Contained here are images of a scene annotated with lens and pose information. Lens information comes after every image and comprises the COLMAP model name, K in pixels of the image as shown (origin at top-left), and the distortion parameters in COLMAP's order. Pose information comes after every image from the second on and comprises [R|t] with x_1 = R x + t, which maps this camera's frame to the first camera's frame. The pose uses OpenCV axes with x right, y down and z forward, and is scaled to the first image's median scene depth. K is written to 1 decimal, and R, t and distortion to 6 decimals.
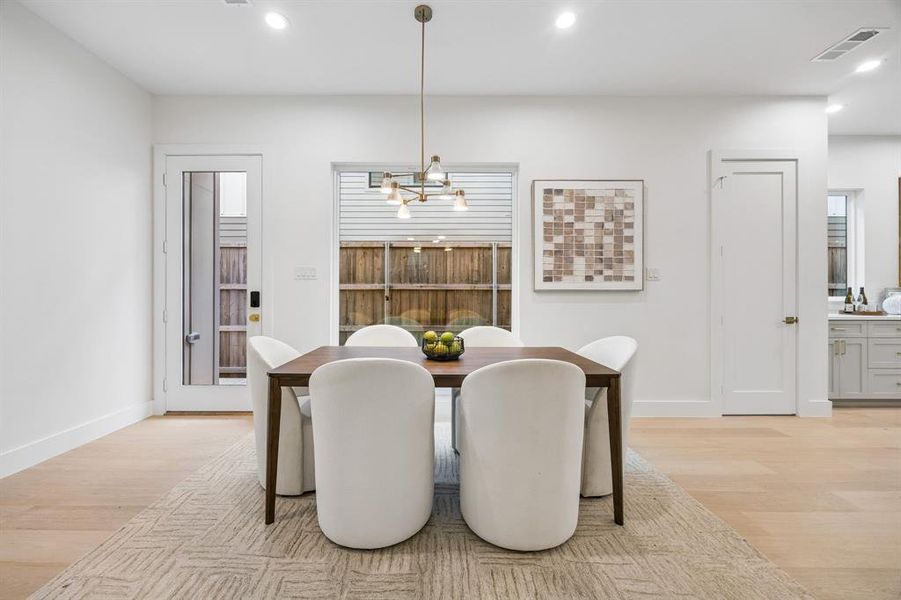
lens RADIAL K [[342.9, 0, 441.8], [0, 342.9, 292.1], [0, 0, 1]] dist [0.001830, -0.001219]
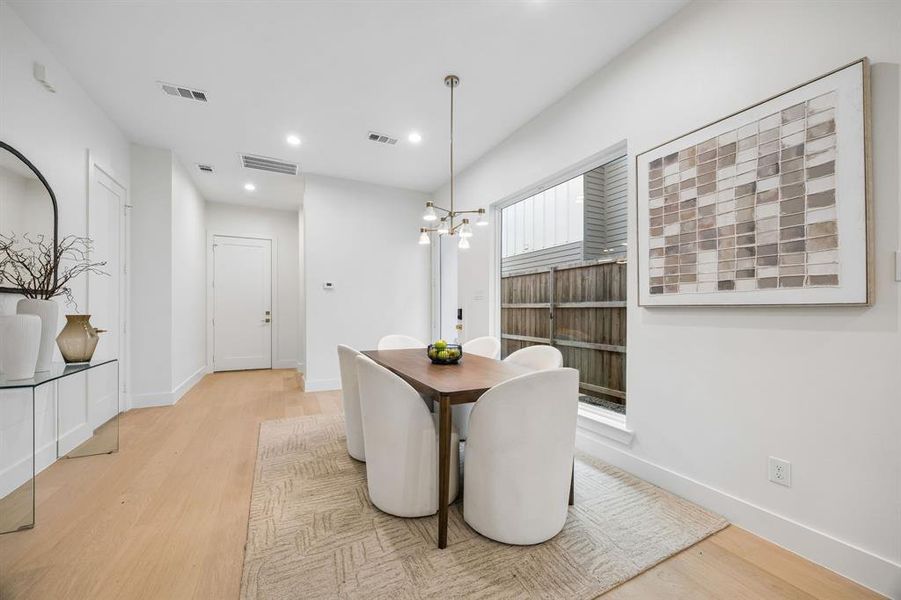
lens RADIAL K [[342.9, 0, 446.5], [0, 342.9, 310.8], [0, 0, 1]] dist [0.001830, -0.001219]
pose [[0.444443, 0.003446, -0.895801, 0.743573], [-0.005272, 0.999985, 0.001231, 0.005630], [0.895792, 0.004175, 0.444454, 0.312129]]
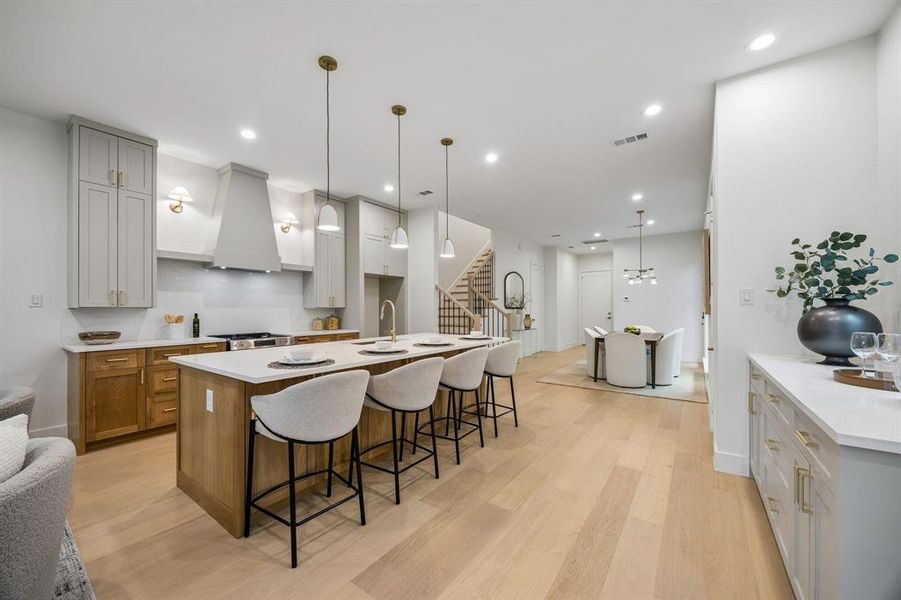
lens RADIAL K [[342.9, 0, 445.1], [0, 342.9, 306.6], [0, 0, 1]] dist [0.001830, -0.001219]
pose [[-0.594298, -0.003129, -0.804239, 2.202486], [-0.000255, 0.999993, -0.003703, -0.029678], [0.804245, -0.001996, -0.594295, 0.977931]]
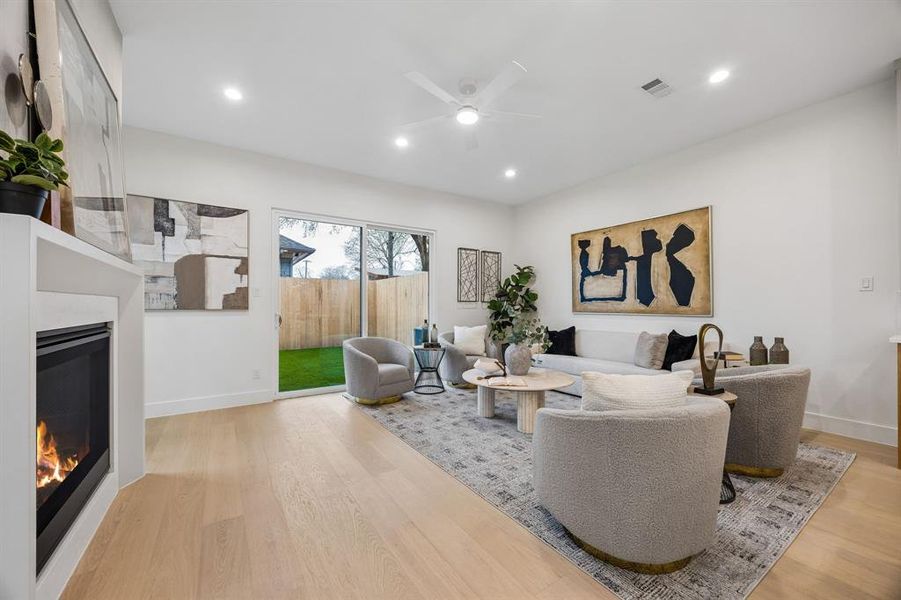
lens RADIAL K [[342.9, 0, 443.8], [0, 342.9, 301.5], [0, 0, 1]] dist [0.001830, -0.001219]
pose [[-0.540693, 0.012681, 0.841124, 1.932908], [0.005966, 0.999919, -0.011240, 0.000415], [-0.841199, -0.001060, -0.540725, 0.897029]]
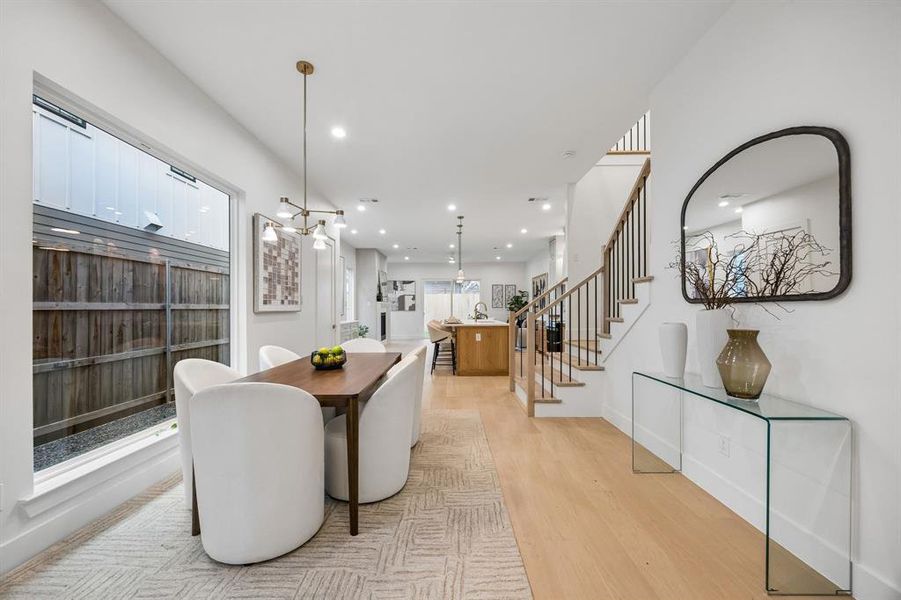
lens RADIAL K [[342.9, 0, 444.6], [0, 342.9, 307.0], [0, 0, 1]] dist [0.001830, -0.001219]
pose [[0.019794, 0.004005, 0.999796, -0.834209], [0.005993, 0.999974, -0.004125, -0.013239], [-0.999786, 0.006074, 0.019770, 0.373159]]
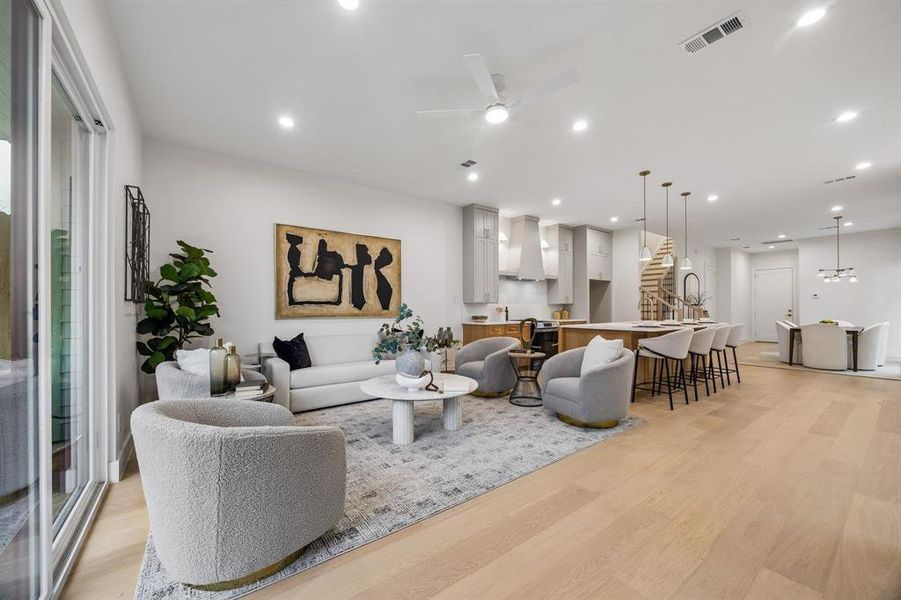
lens RADIAL K [[342.9, 0, 450.8], [0, 342.9, 307.9], [0, 0, 1]] dist [0.001830, -0.001219]
pose [[-0.801933, -0.000190, -0.597413, 3.253242], [-0.000175, 1.000000, -0.000082, -0.000972], [0.597413, 0.000039, -0.801933, 0.990462]]
